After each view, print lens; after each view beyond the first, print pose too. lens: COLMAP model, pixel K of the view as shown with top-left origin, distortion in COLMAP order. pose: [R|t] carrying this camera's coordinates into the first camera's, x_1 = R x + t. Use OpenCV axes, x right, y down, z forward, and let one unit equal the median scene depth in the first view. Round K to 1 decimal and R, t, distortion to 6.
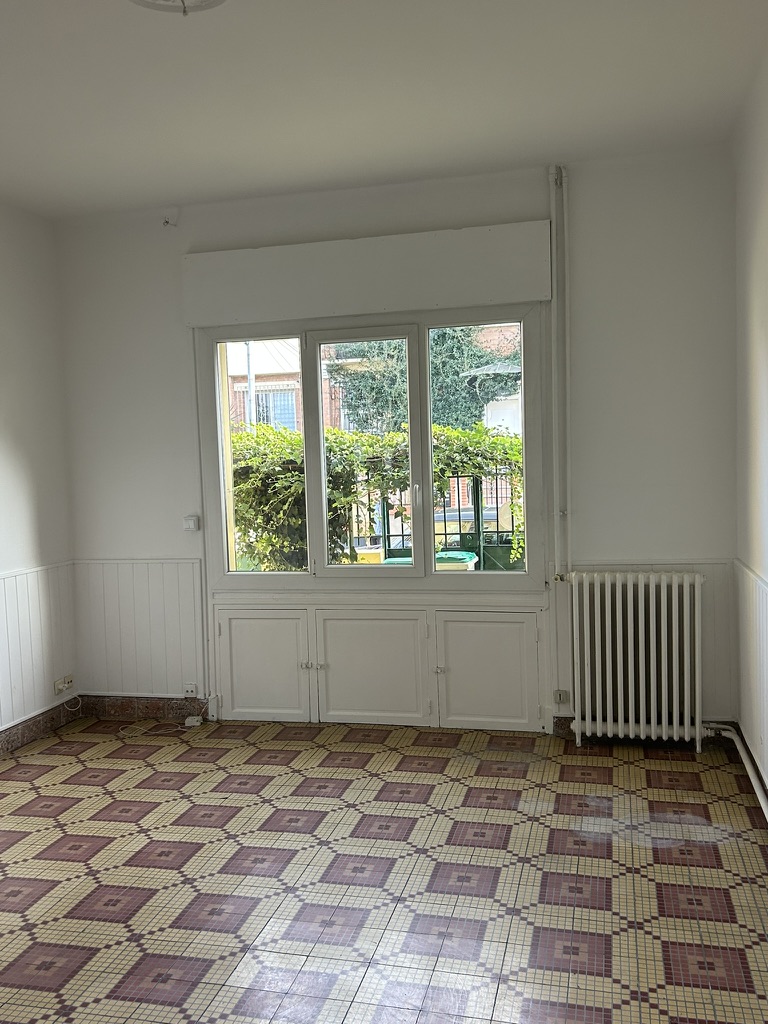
lens RADIAL K [[901.3, 0, 384.0], [0, 901.3, 512.0], [0, 0, 1]] dist [0.089298, -0.148615]
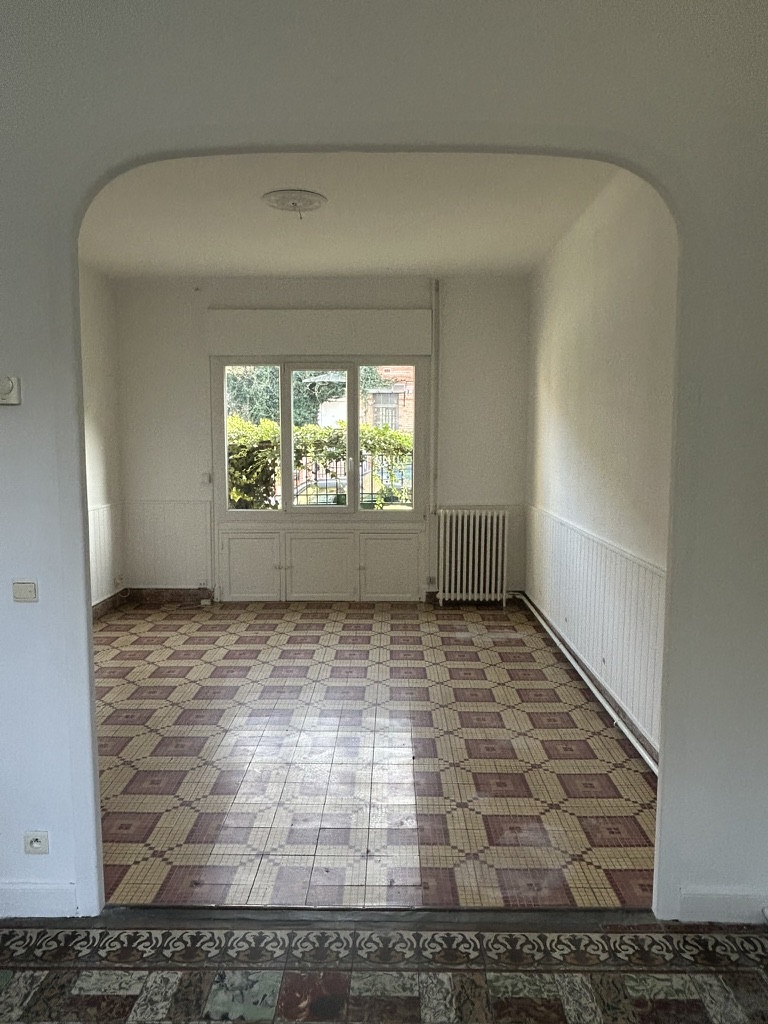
lens RADIAL K [[738.0, 0, 384.0], [0, 738.0, 512.0], [0, 0, 1]] dist [0.001293, -0.000318]
pose [[0.971469, 0.010041, 0.236955, -0.238594], [-0.017370, 0.999432, 0.028866, 0.031332], [-0.236530, -0.032159, 0.971092, -0.374215]]
